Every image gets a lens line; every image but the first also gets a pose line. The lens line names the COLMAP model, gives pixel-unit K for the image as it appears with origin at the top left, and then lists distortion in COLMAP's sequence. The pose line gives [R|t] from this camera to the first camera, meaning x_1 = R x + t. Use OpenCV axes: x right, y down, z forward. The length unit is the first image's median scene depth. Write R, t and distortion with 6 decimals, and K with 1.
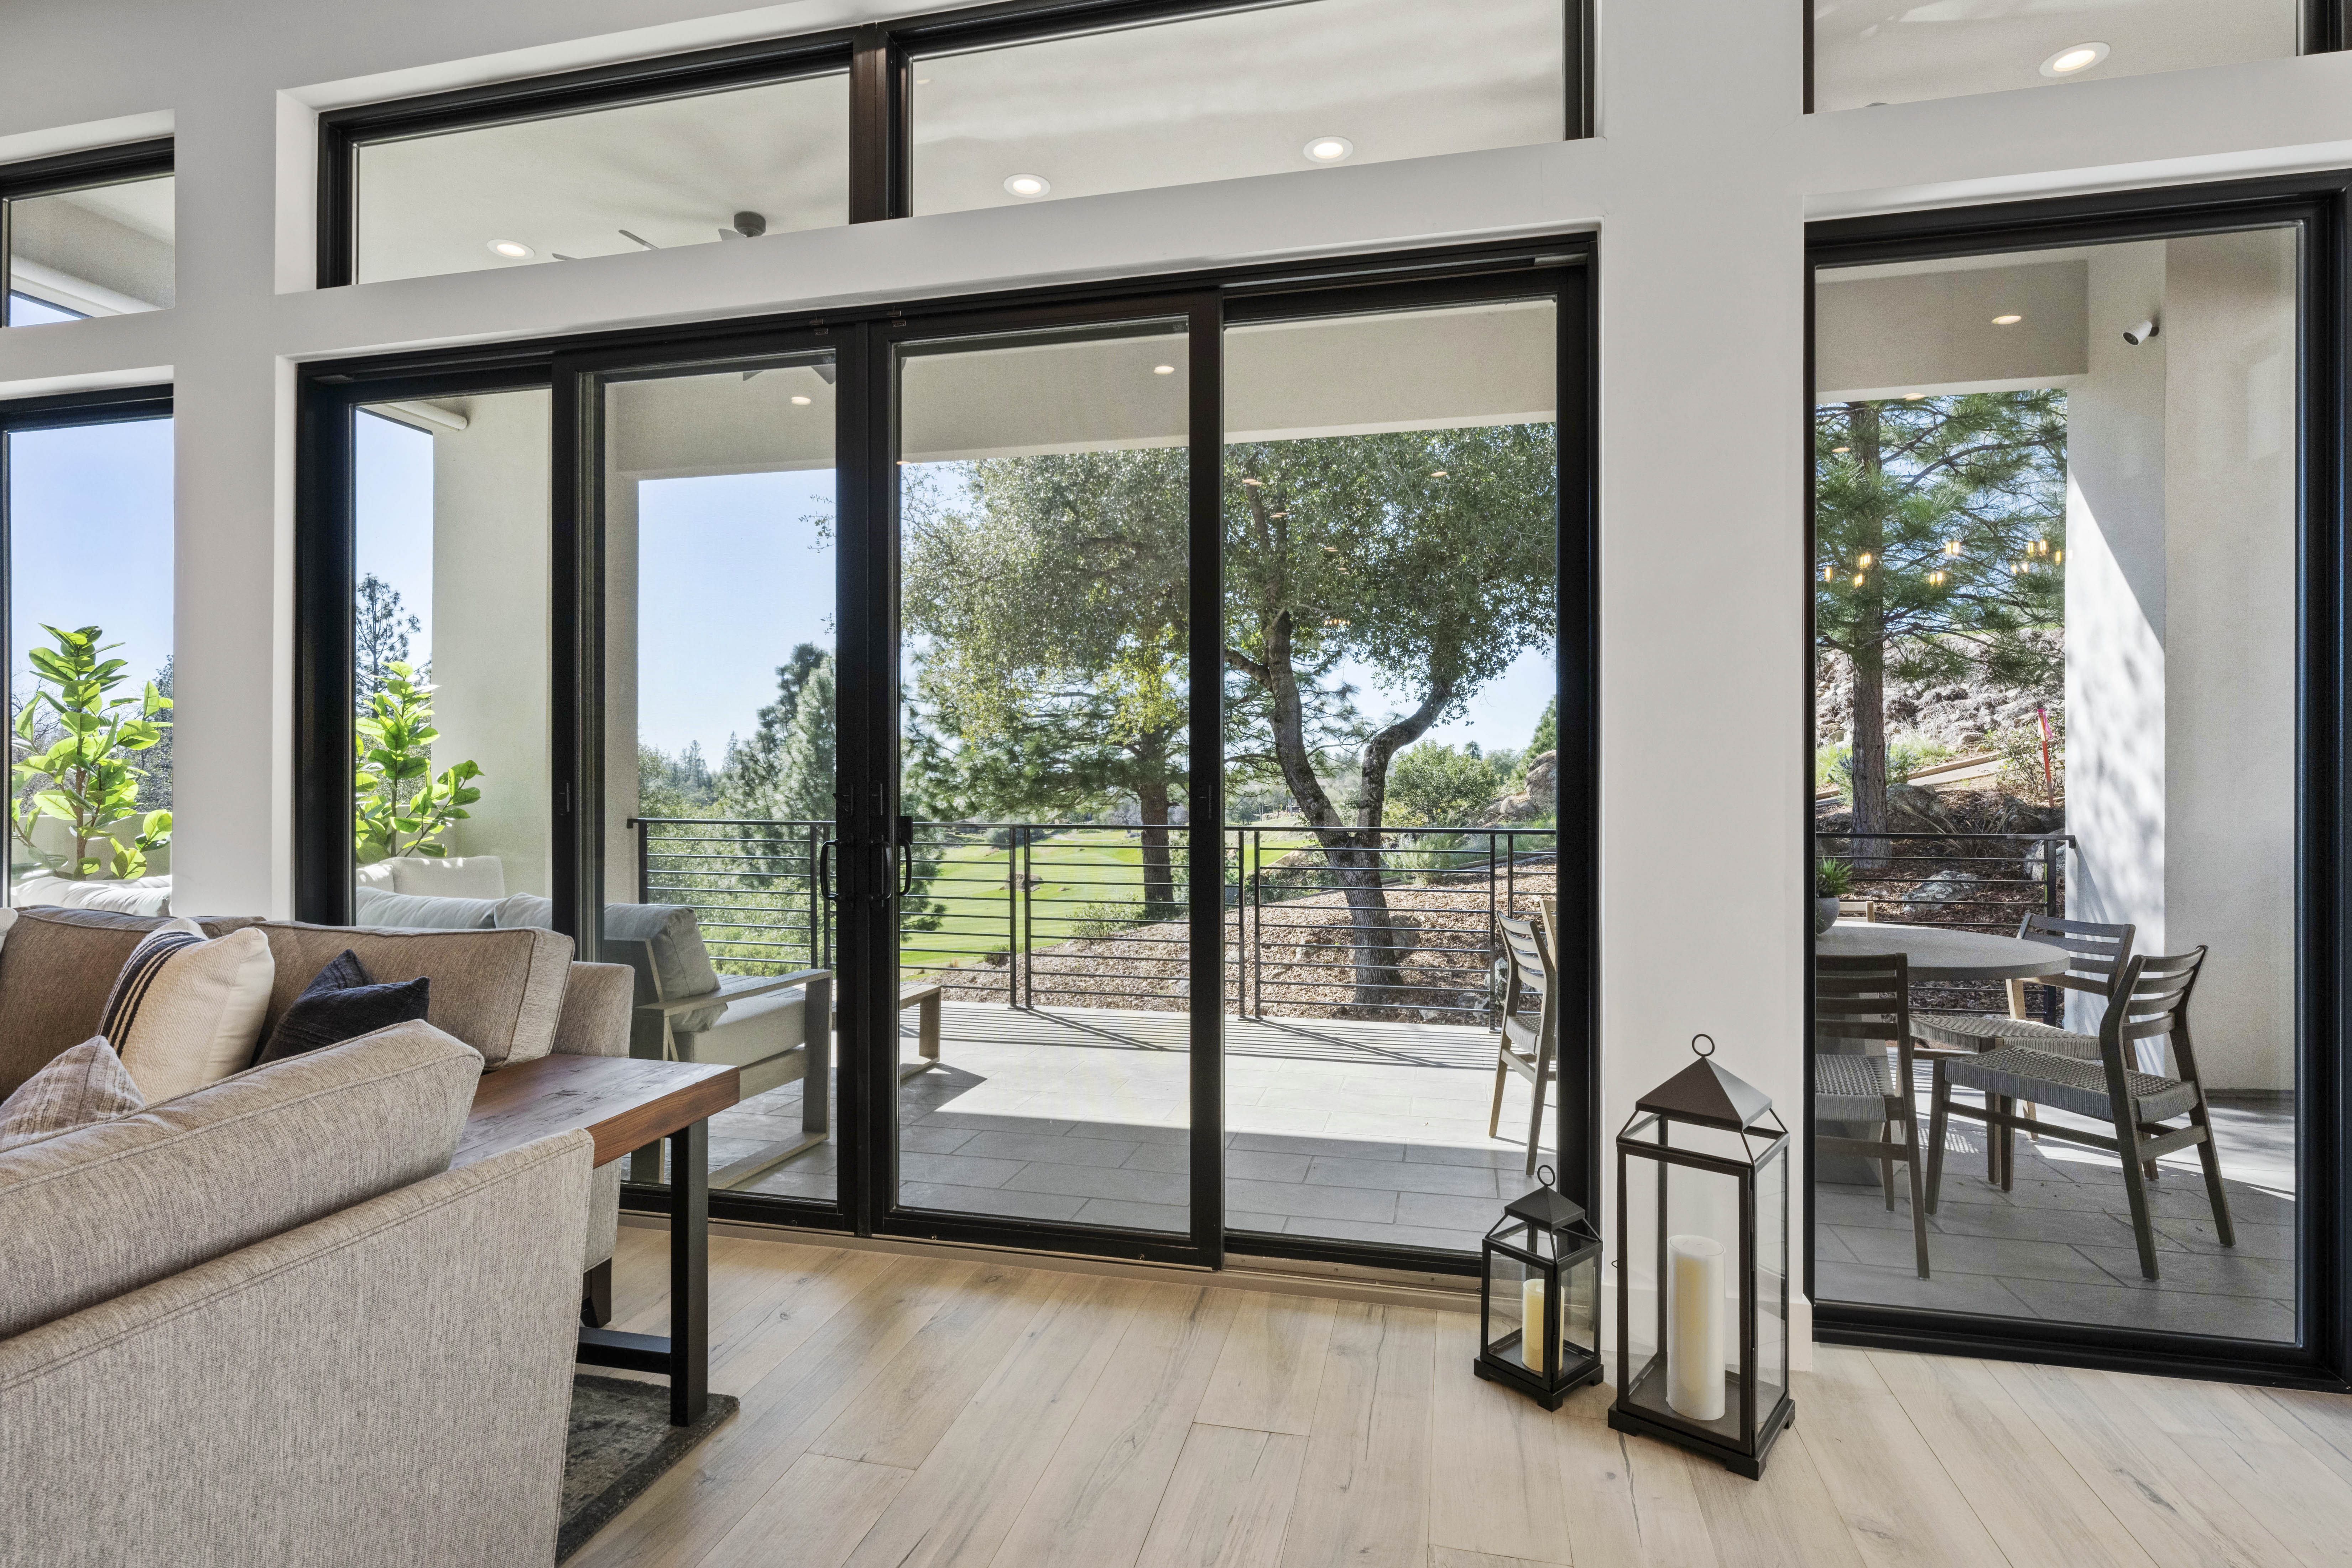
lens RADIAL K [[1184.7, 0, 1171.4], [0, 1184.7, 776.6], [0, 0, 1]] dist [-0.006698, -0.001206]
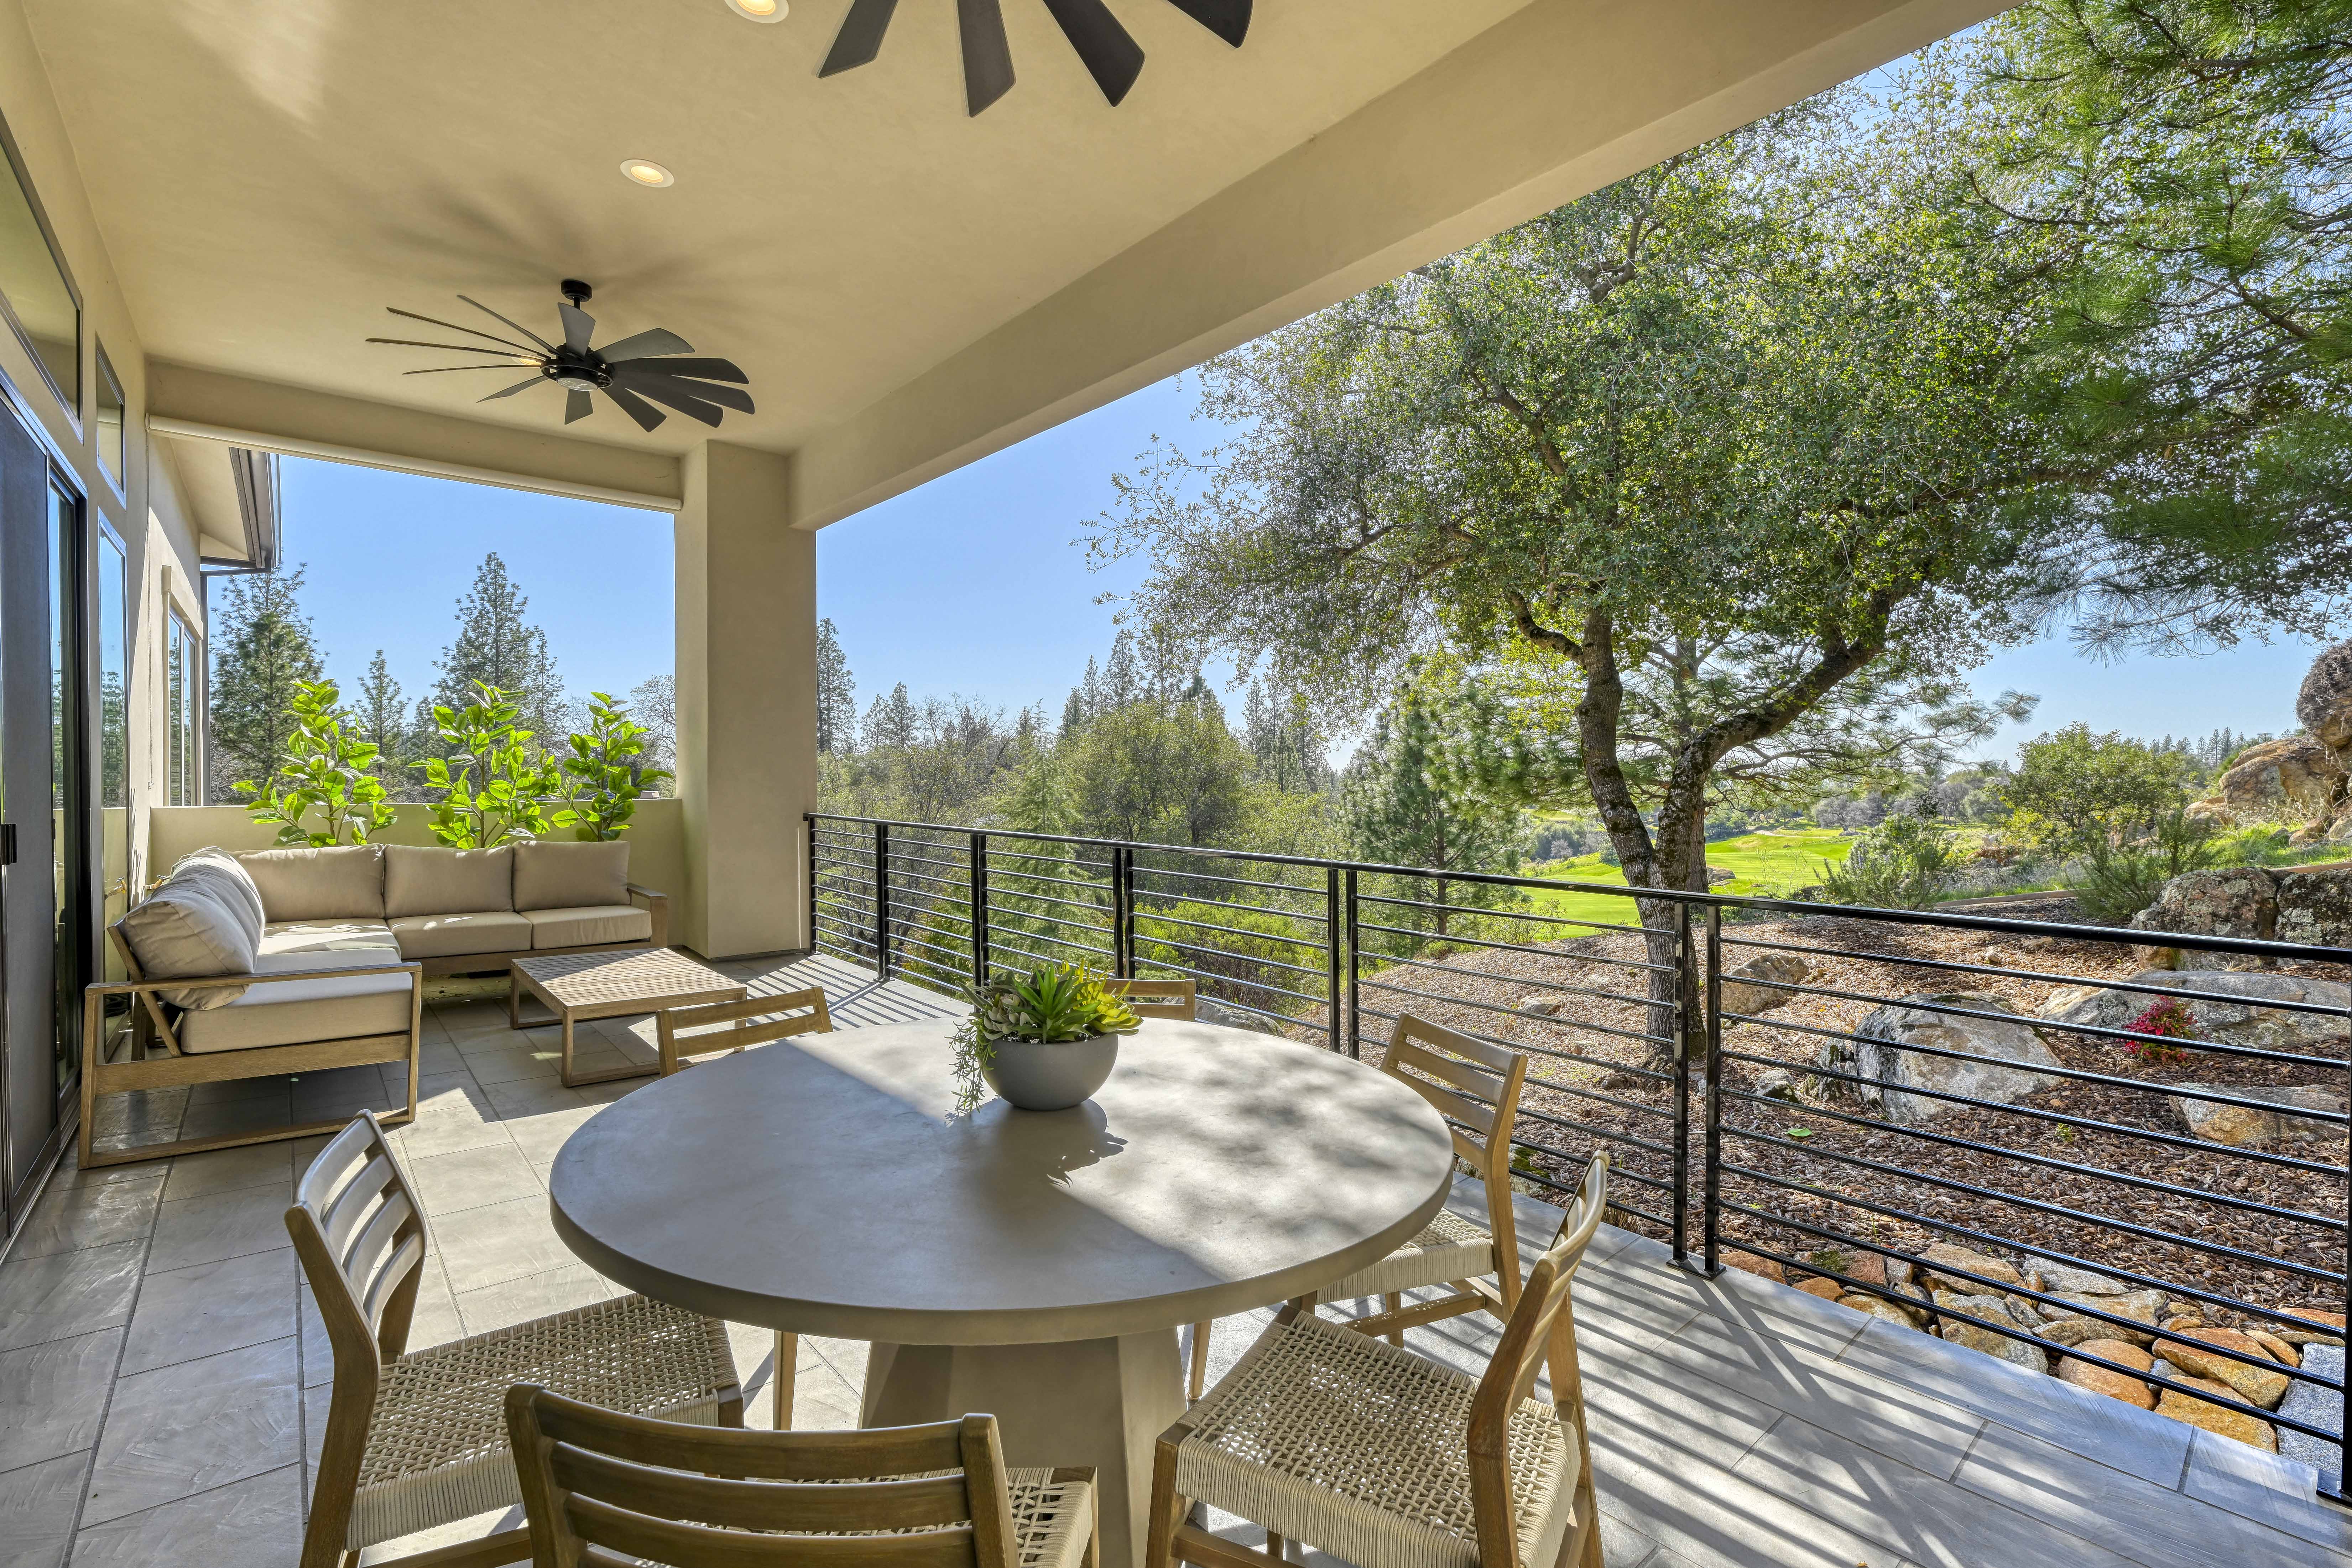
lens RADIAL K [[1041.7, 0, 1175.9], [0, 1041.7, 777.2], [0, 0, 1]] dist [-0.004760, -0.000364]
pose [[0.814342, 0.006016, -0.580354, 0.131621], [-0.002068, 0.999970, 0.007464, -0.002785], [0.580381, -0.004878, 0.814330, 0.101120]]
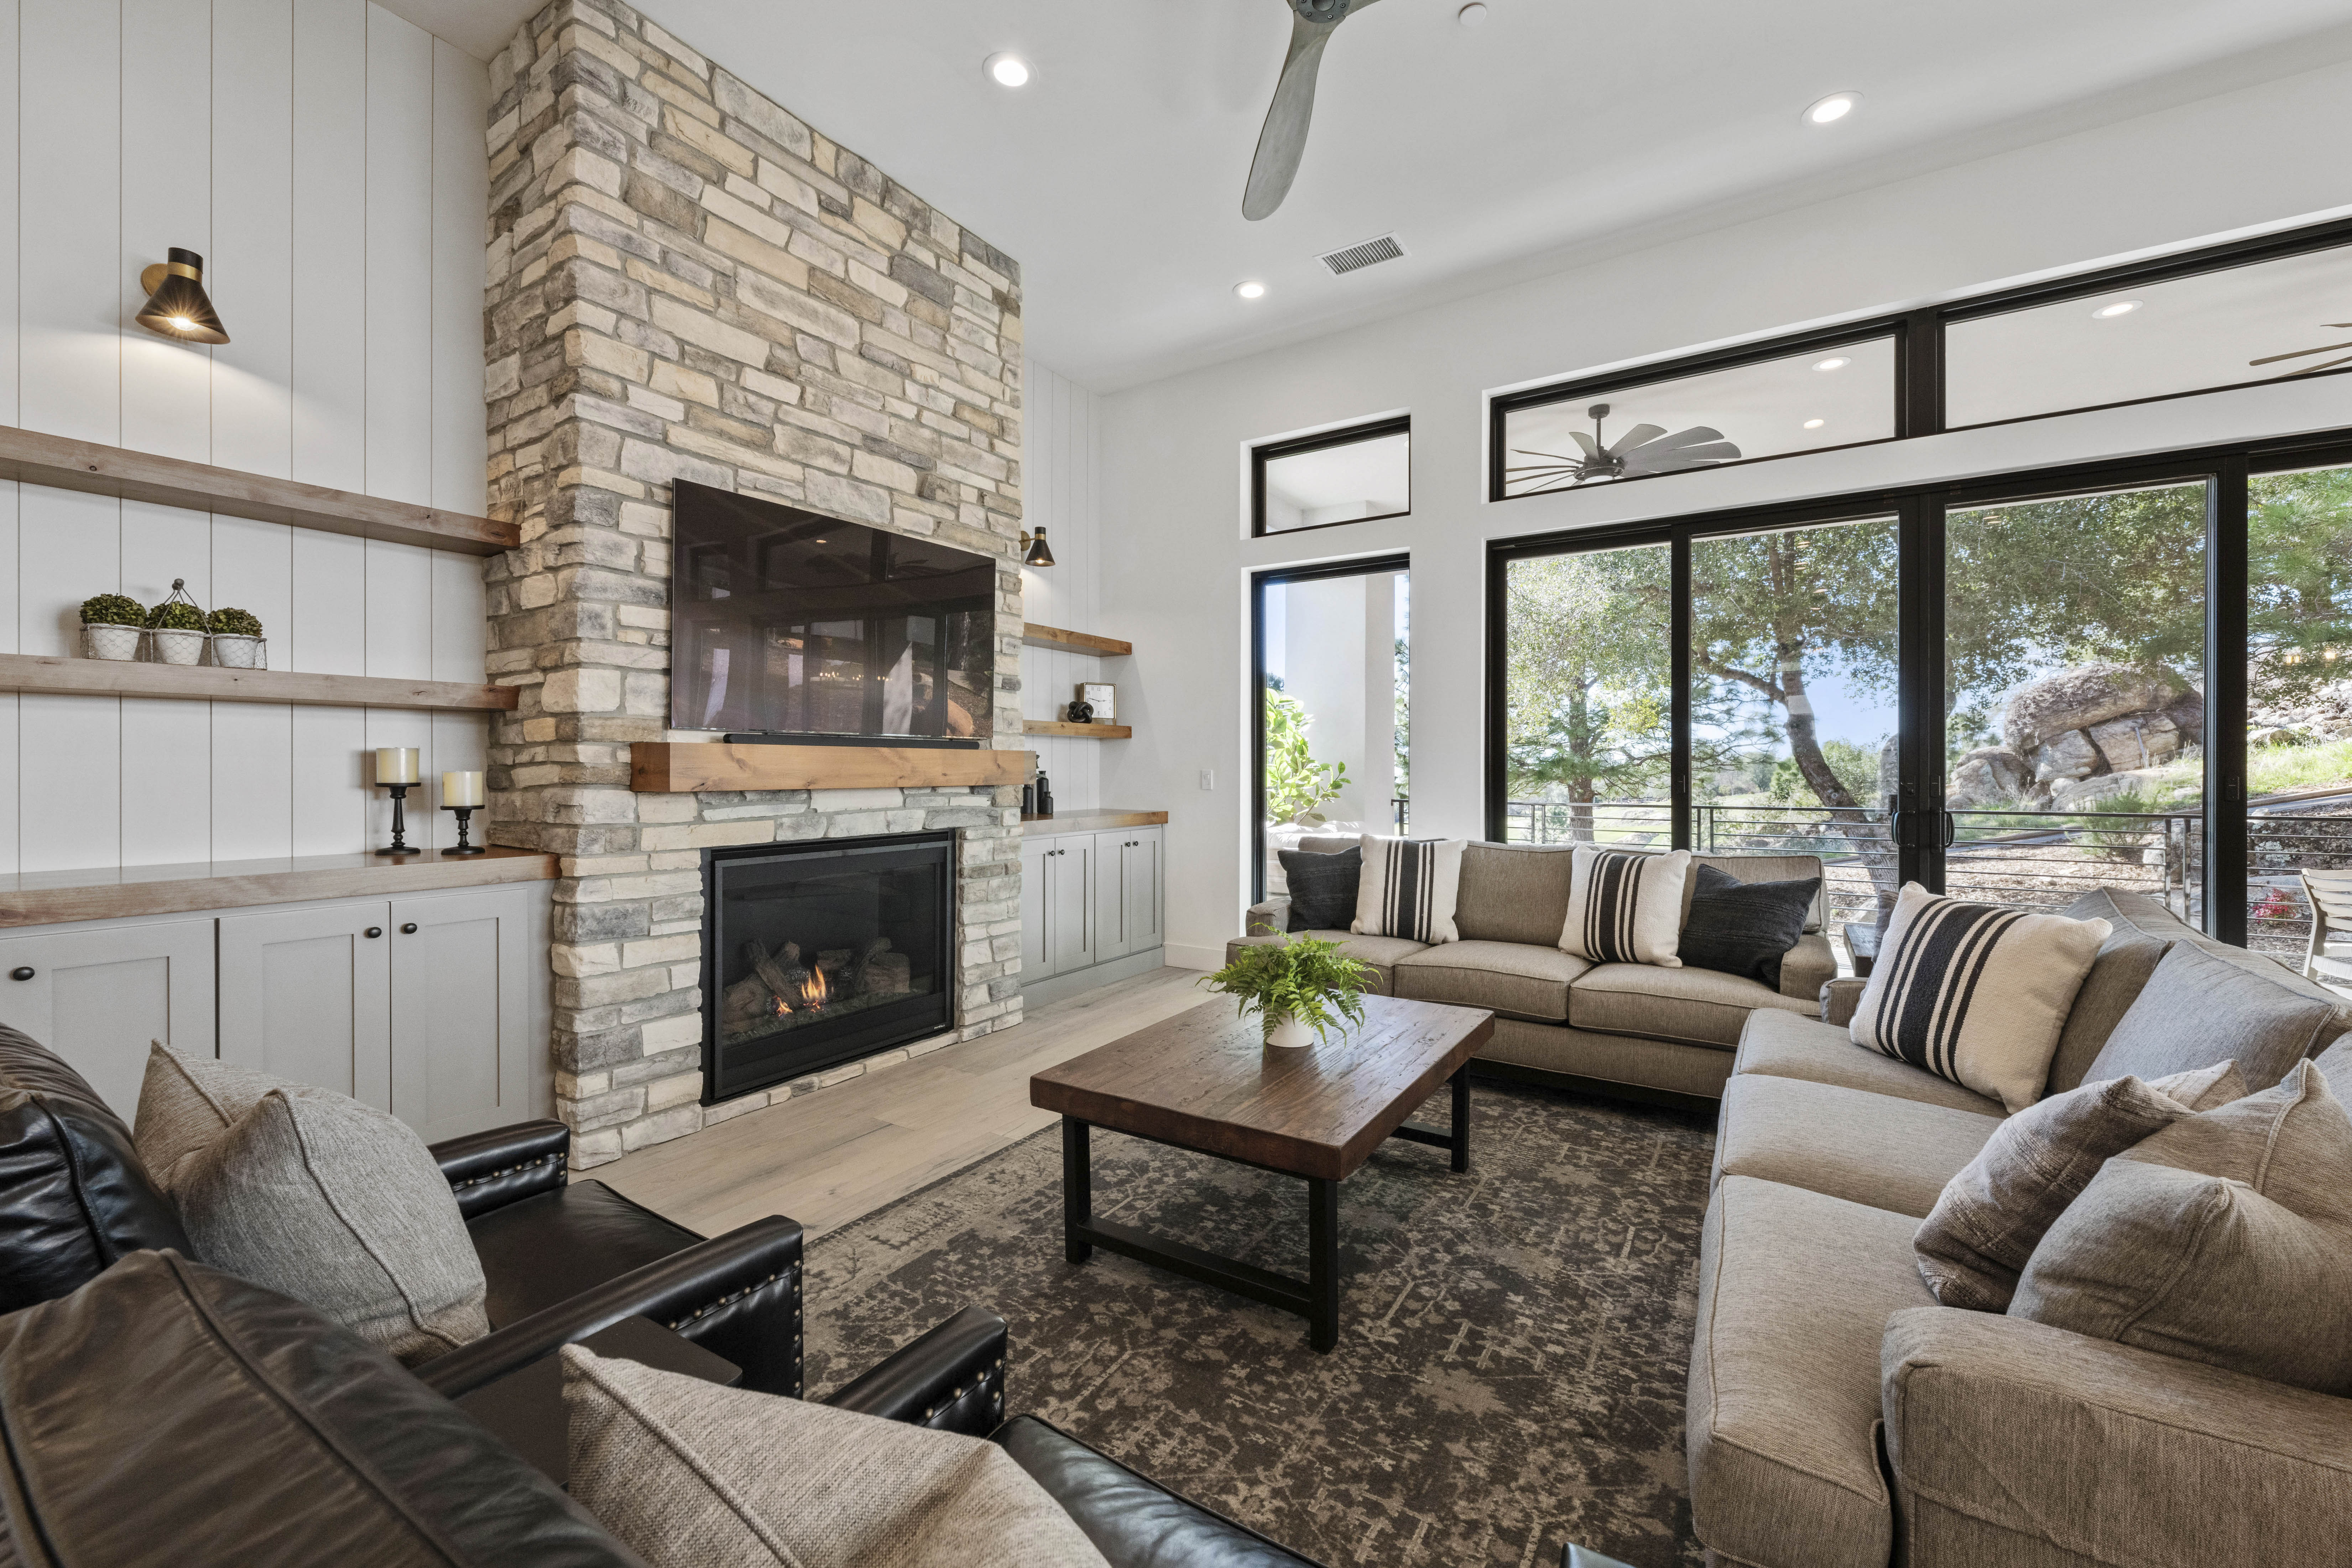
lens RADIAL K [[929.8, 0, 1176.4], [0, 929.8, 768.8], [0, 0, 1]] dist [-0.006152, 0.000594]
pose [[0.943230, 0.000042, -0.332141, -0.092411], [-0.000441, 0.999999, -0.001126, -0.001122], [0.332141, 0.001209, 0.943229, -0.063427]]
